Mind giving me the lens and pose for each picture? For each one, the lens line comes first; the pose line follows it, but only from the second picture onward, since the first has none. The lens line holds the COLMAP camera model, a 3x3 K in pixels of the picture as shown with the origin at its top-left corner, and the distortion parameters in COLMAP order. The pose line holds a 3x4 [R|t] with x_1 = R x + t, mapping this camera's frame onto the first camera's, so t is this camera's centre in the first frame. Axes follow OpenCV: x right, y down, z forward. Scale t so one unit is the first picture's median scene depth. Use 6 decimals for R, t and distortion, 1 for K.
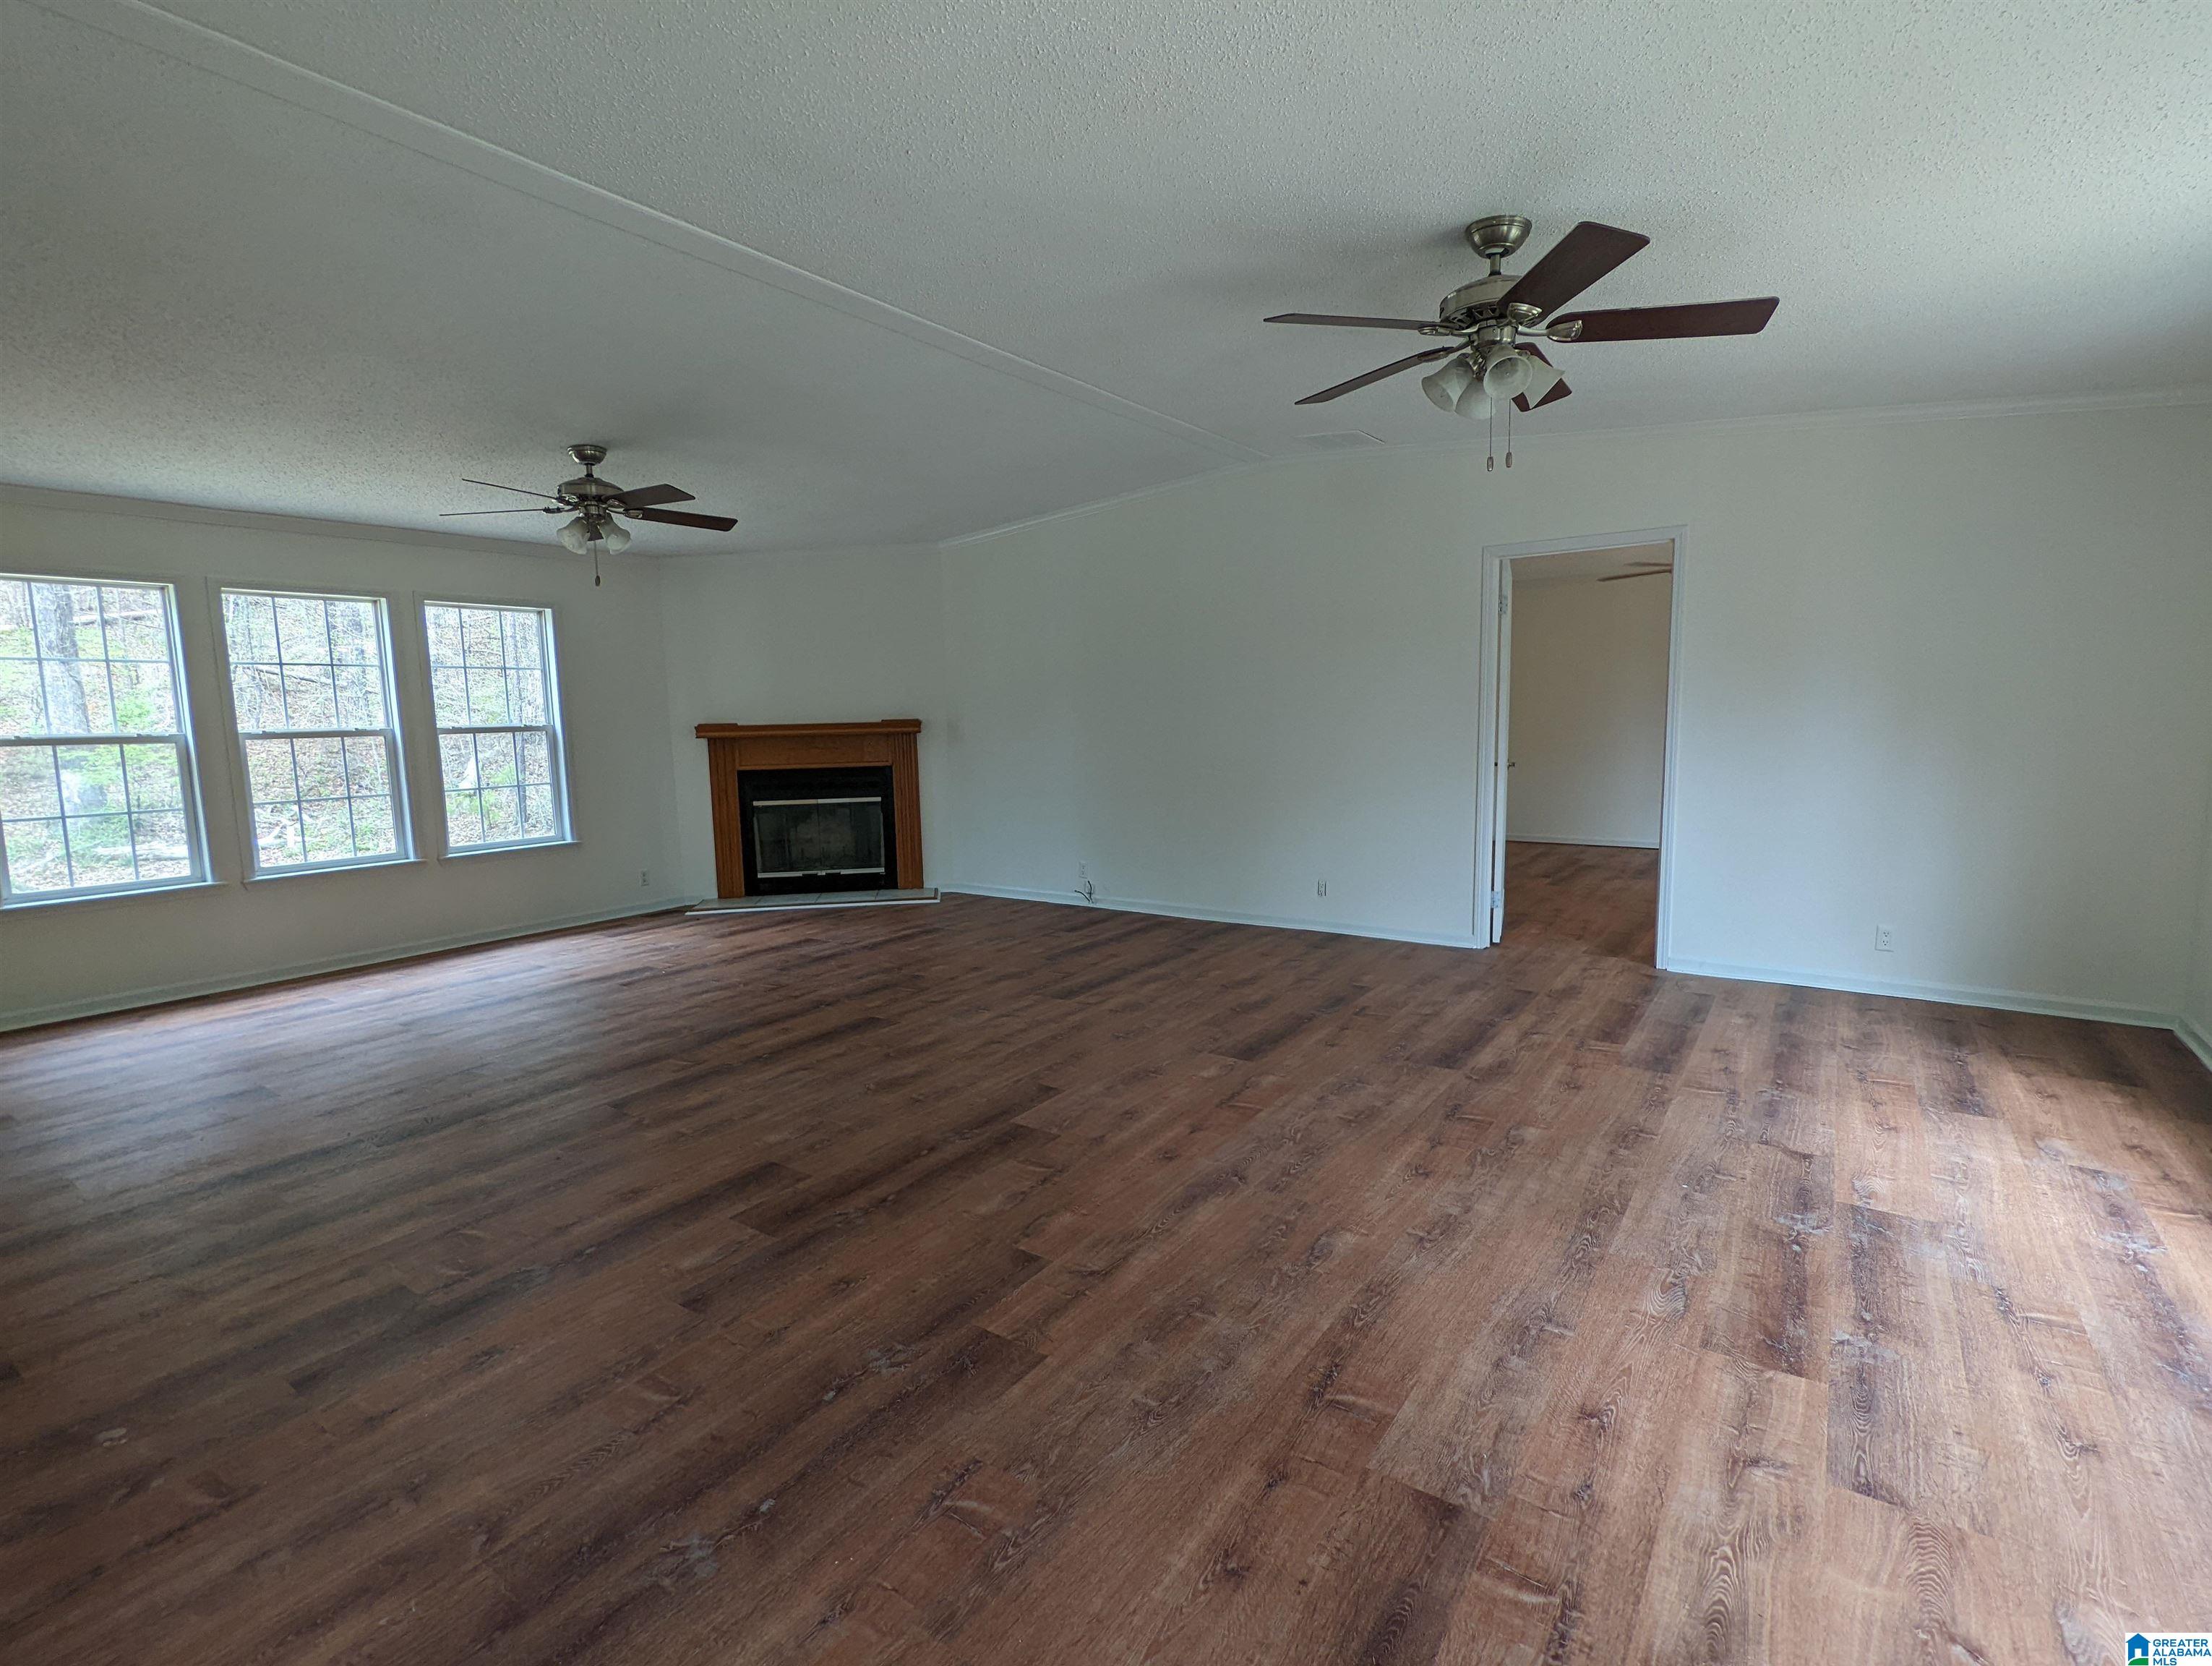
lens RADIAL K [[1047.2, 0, 1108.7], [0, 1047.2, 820.9], [0, 0, 1]] dist [0.000788, -0.002311]
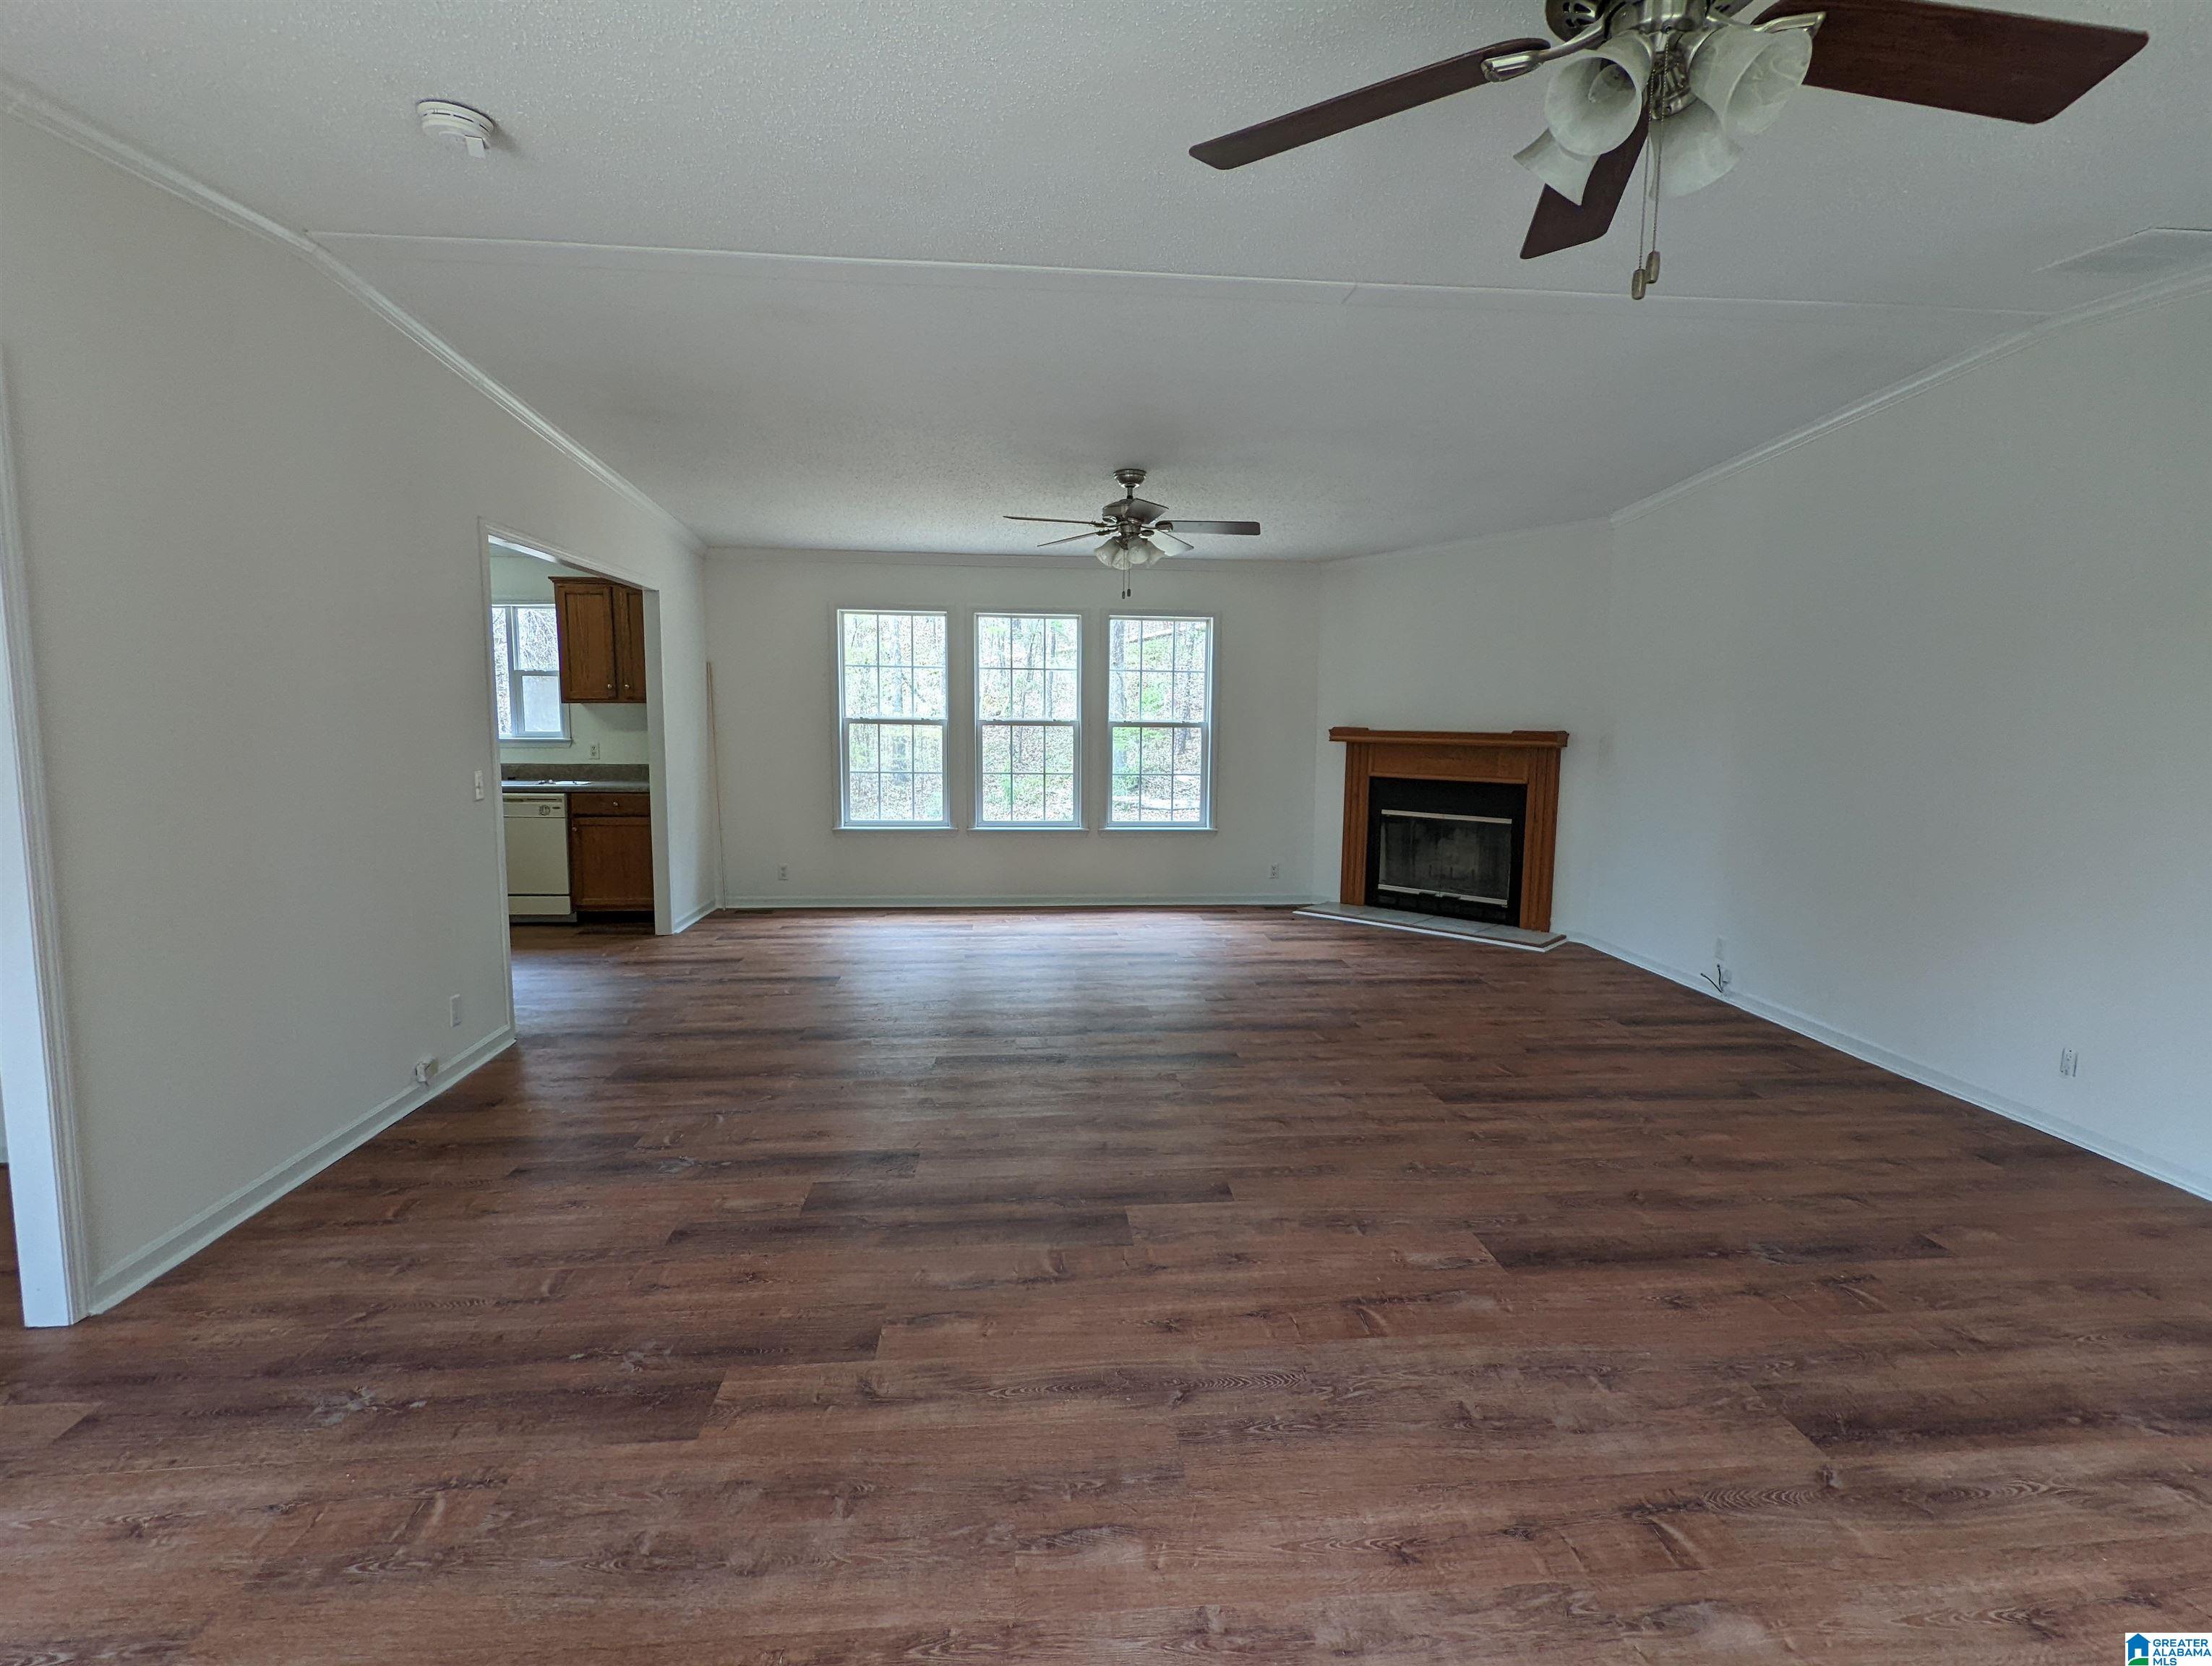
lens RADIAL K [[1047.2, 0, 1114.8], [0, 1047.2, 830.4], [0, 0, 1]] dist [0.000788, -0.002311]
pose [[0.645763, 0.117789, -0.754398, 0.364062], [-0.108237, 0.992173, 0.062263, -0.051693], [0.755827, 0.041446, 0.653458, 0.295914]]
